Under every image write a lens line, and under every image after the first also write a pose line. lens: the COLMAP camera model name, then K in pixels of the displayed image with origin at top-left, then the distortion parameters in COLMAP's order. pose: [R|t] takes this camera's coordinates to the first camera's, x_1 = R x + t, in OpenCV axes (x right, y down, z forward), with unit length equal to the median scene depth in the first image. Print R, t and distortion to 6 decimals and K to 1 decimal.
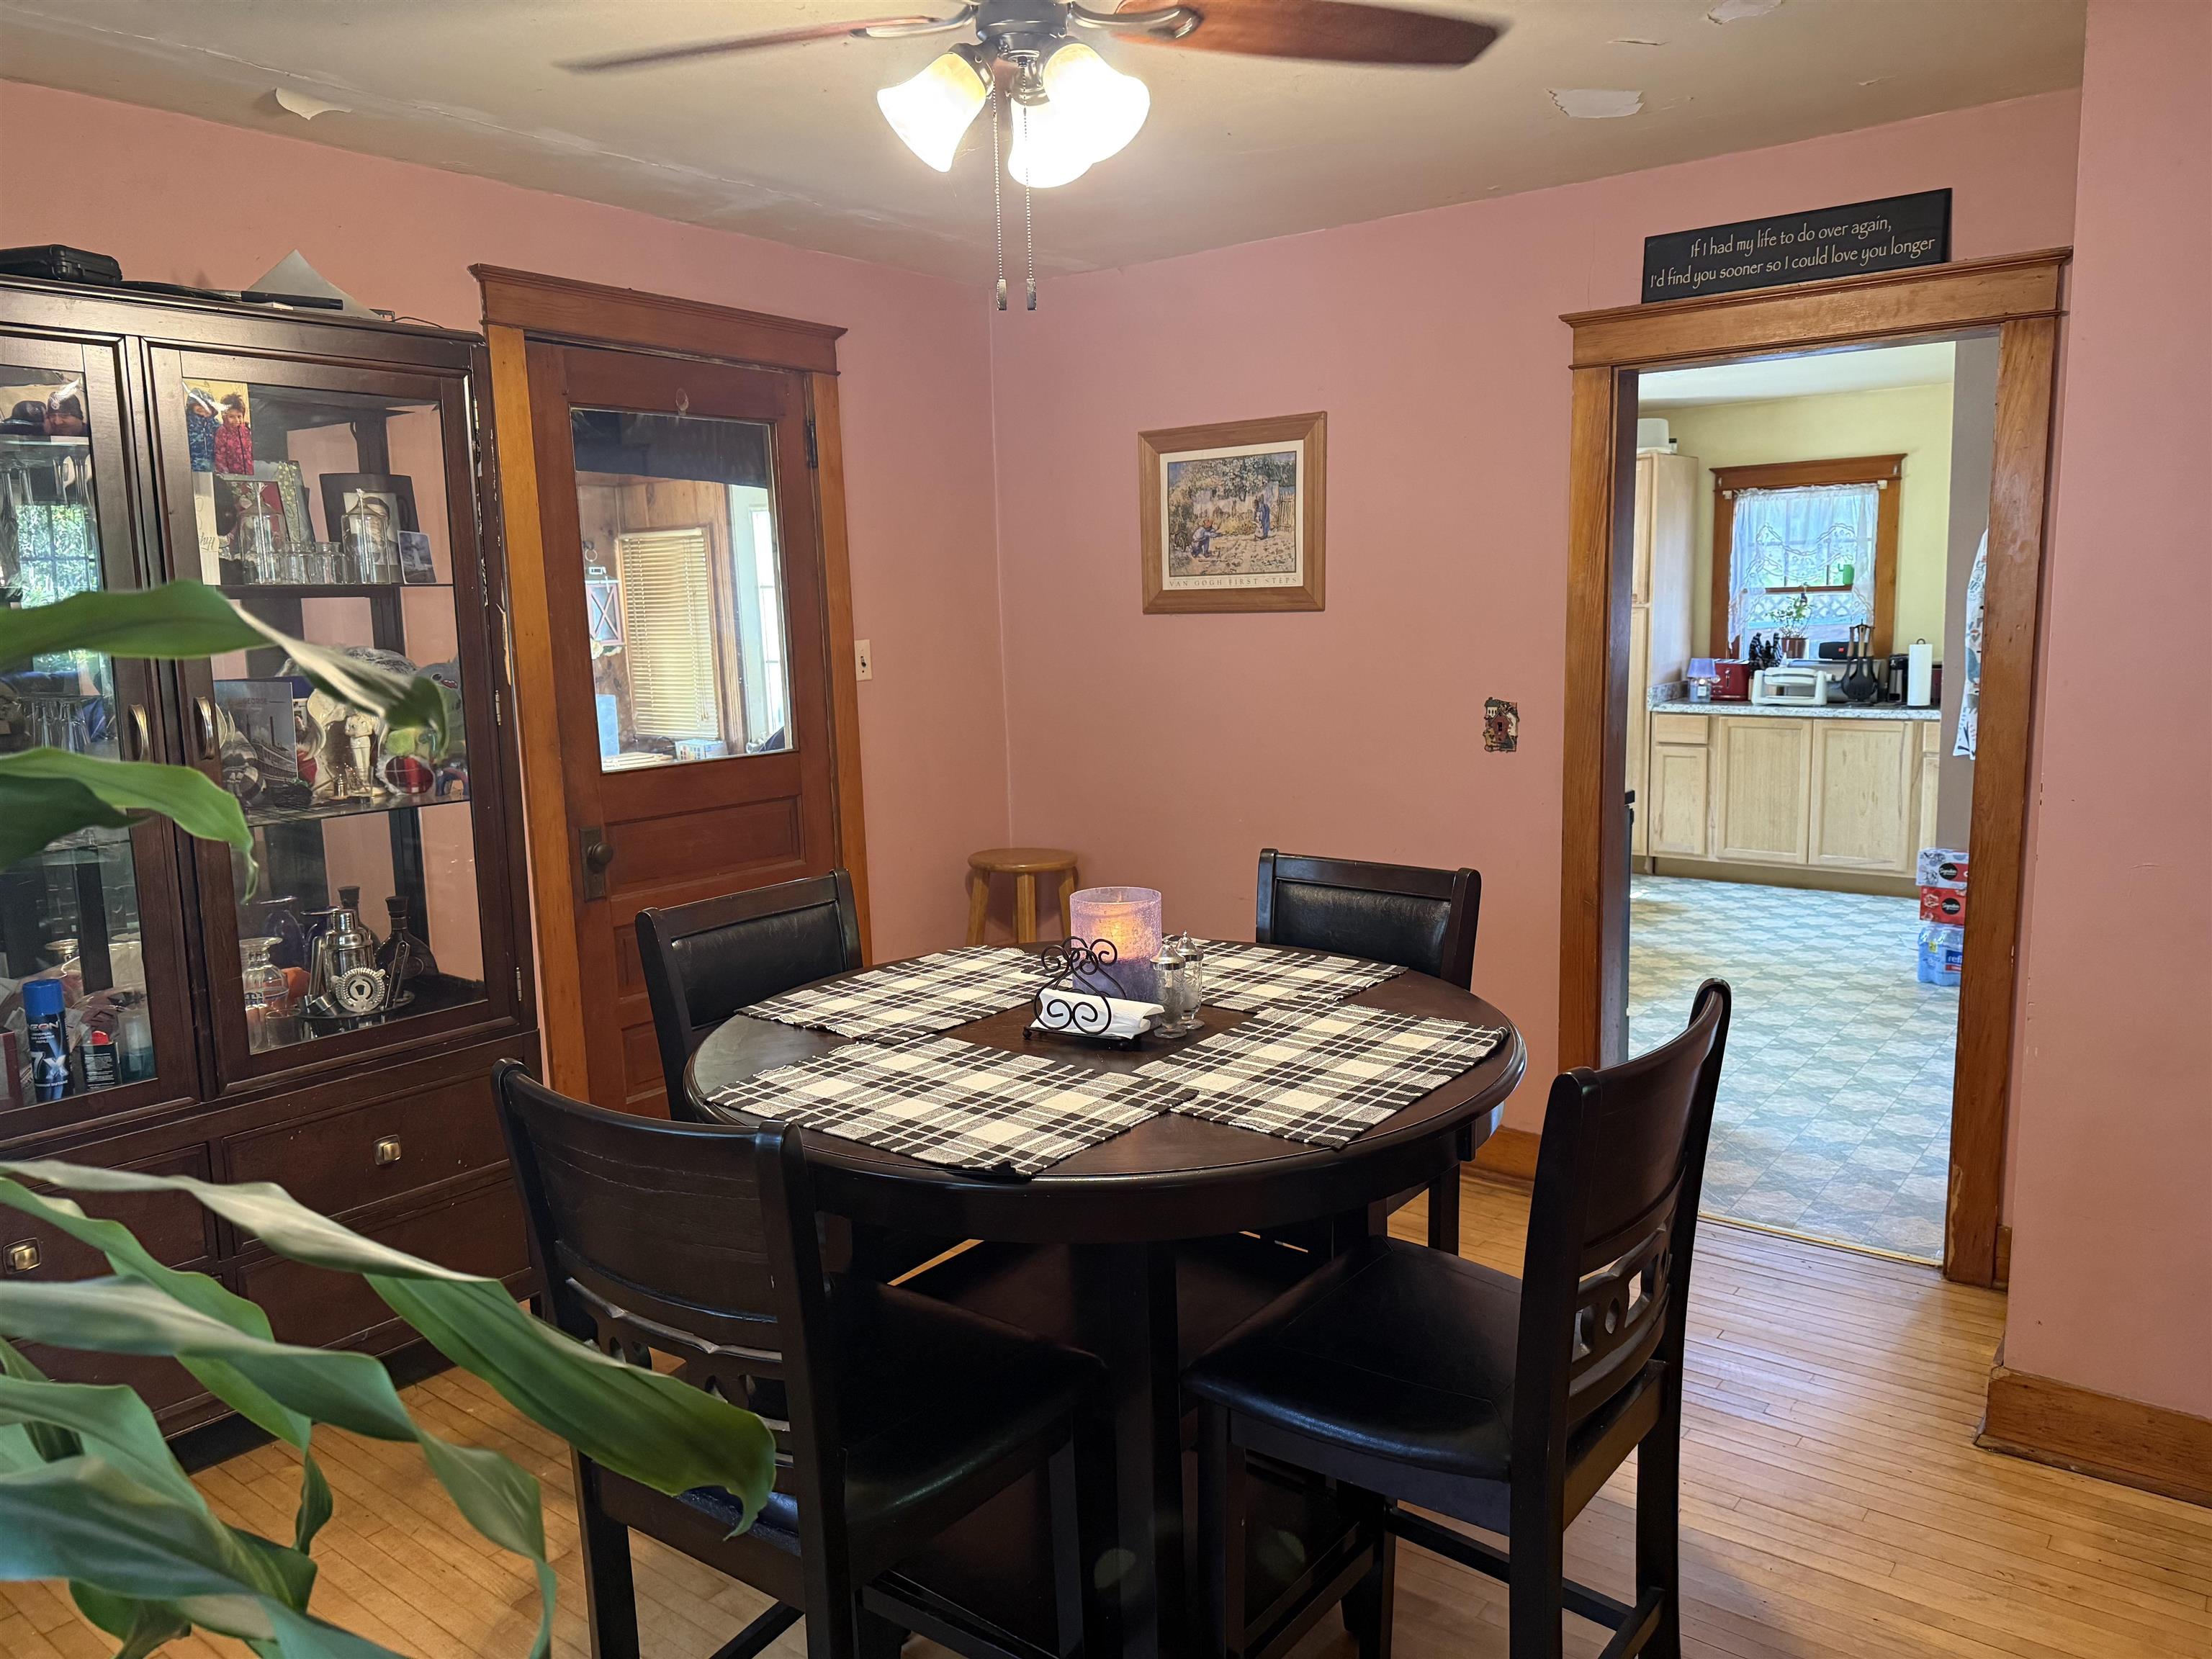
lens RADIAL K [[1531.5, 0, 1118.3], [0, 1531.5, 835.8], [0, 0, 1]] dist [0.114113, -0.154900]
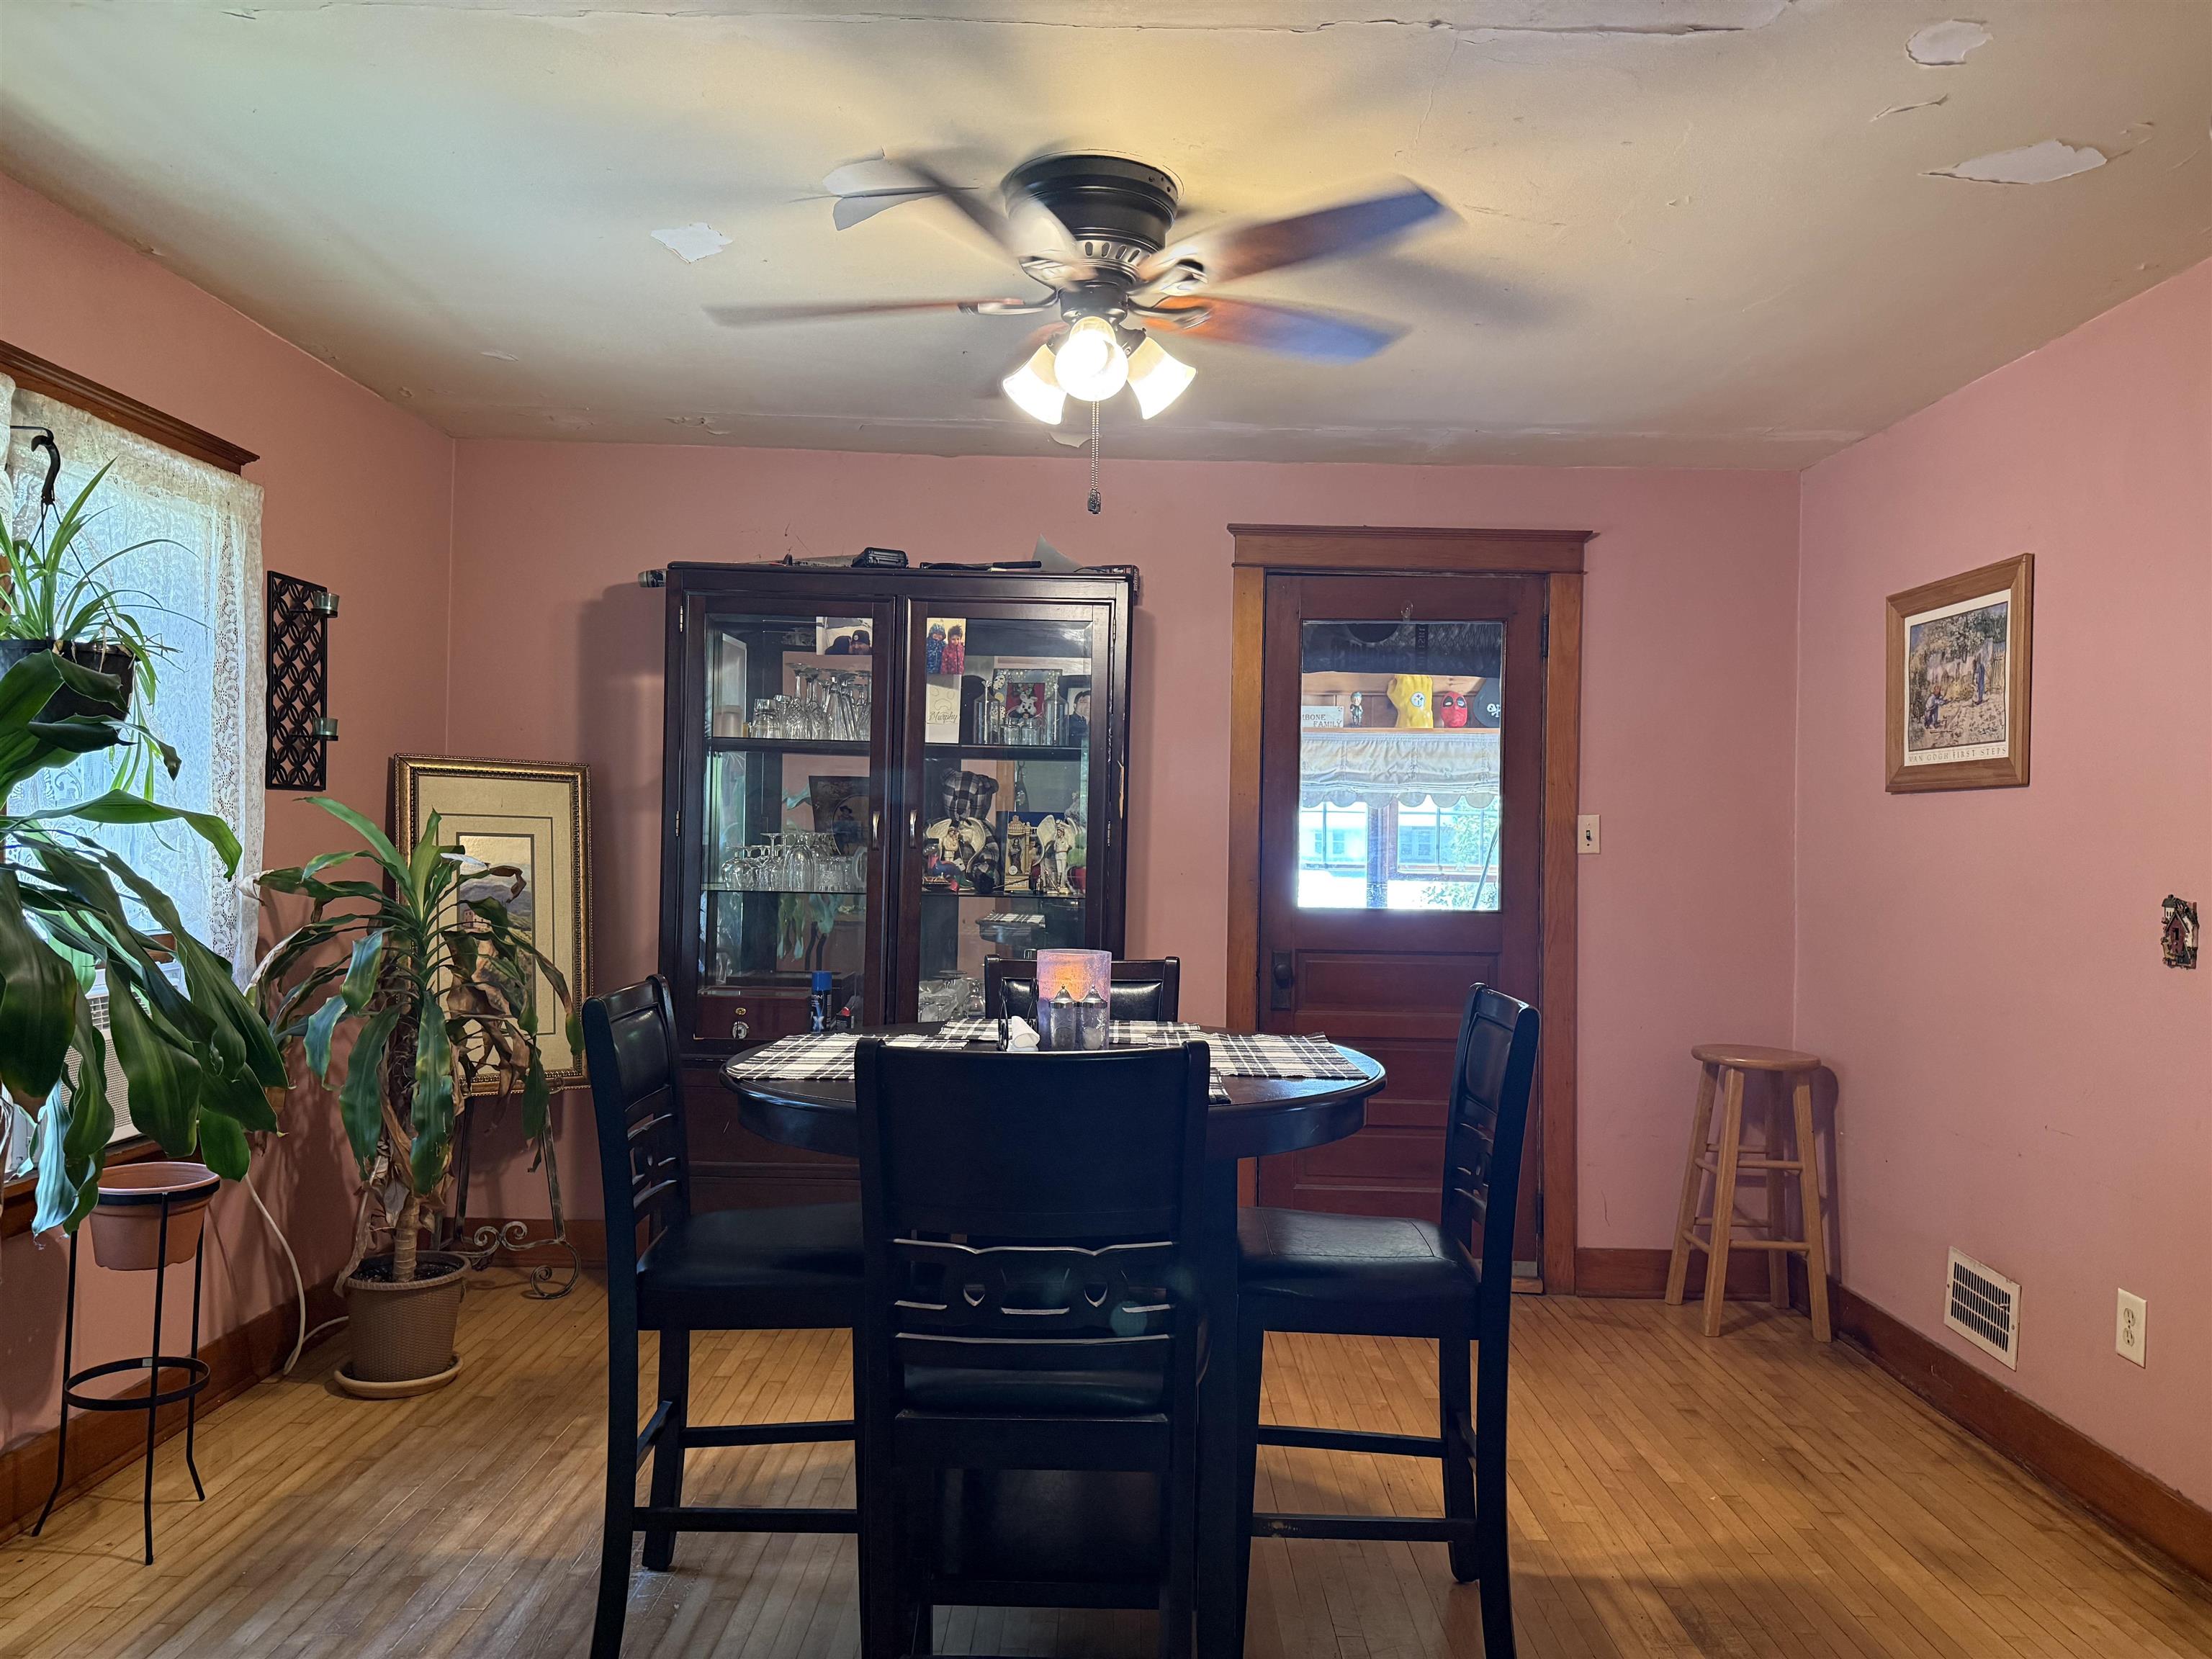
lens RADIAL K [[1531.5, 0, 1118.3], [0, 1531.5, 835.8], [0, 0, 1]] dist [0.114113, -0.154900]
pose [[0.619968, 0.032003, -0.783974, 0.477606], [-0.150915, 0.985375, -0.079119, 0.018933], [0.769977, 0.167365, 0.615731, 0.113682]]
